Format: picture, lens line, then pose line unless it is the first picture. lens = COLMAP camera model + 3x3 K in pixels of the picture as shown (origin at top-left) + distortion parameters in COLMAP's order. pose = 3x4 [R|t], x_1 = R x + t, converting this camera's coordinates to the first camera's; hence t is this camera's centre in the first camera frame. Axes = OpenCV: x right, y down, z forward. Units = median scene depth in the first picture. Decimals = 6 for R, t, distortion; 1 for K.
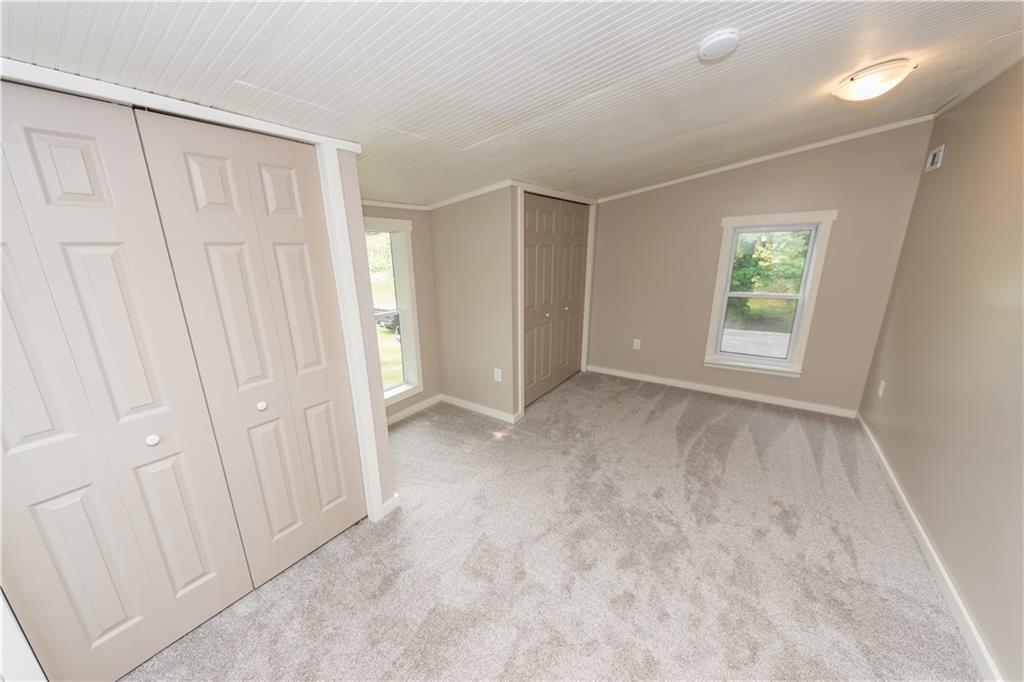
lens RADIAL K [[359.1, 0, 512.5], [0, 359.1, 344.6], [0, 0, 1]] dist [0.004261, -0.003503]
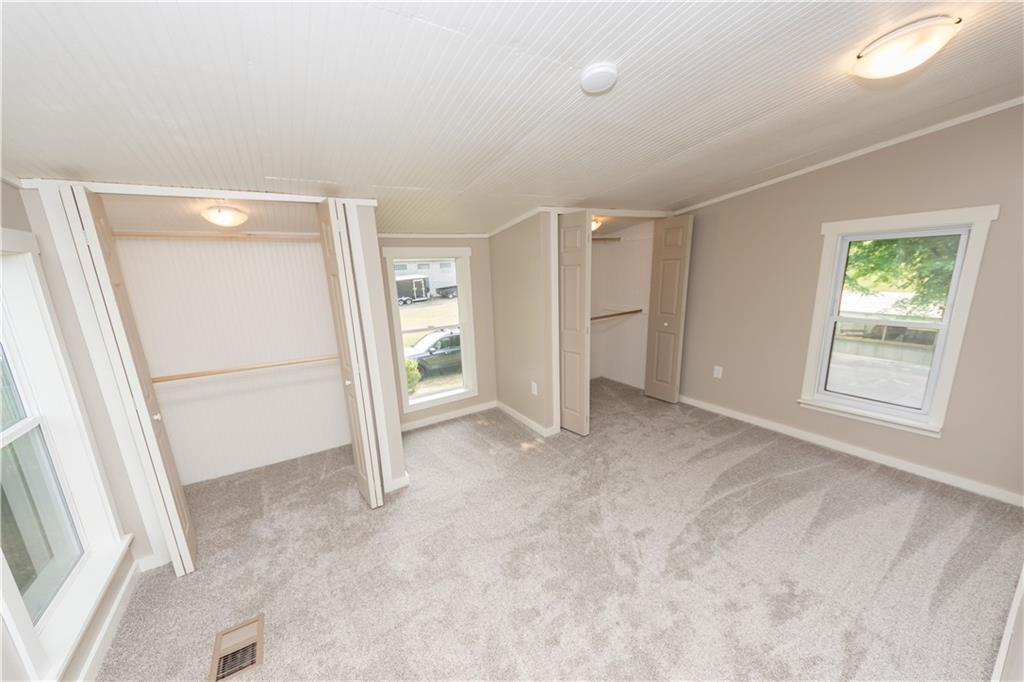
lens RADIAL K [[359.1, 0, 504.4], [0, 359.1, 341.2], [0, 0, 1]] dist [0.004261, -0.003503]
pose [[0.916703, 0.056710, -0.395525, 0.323957], [-0.075132, 0.996685, -0.031229, -0.014830], [0.392443, 0.058344, 0.917924, -0.006022]]
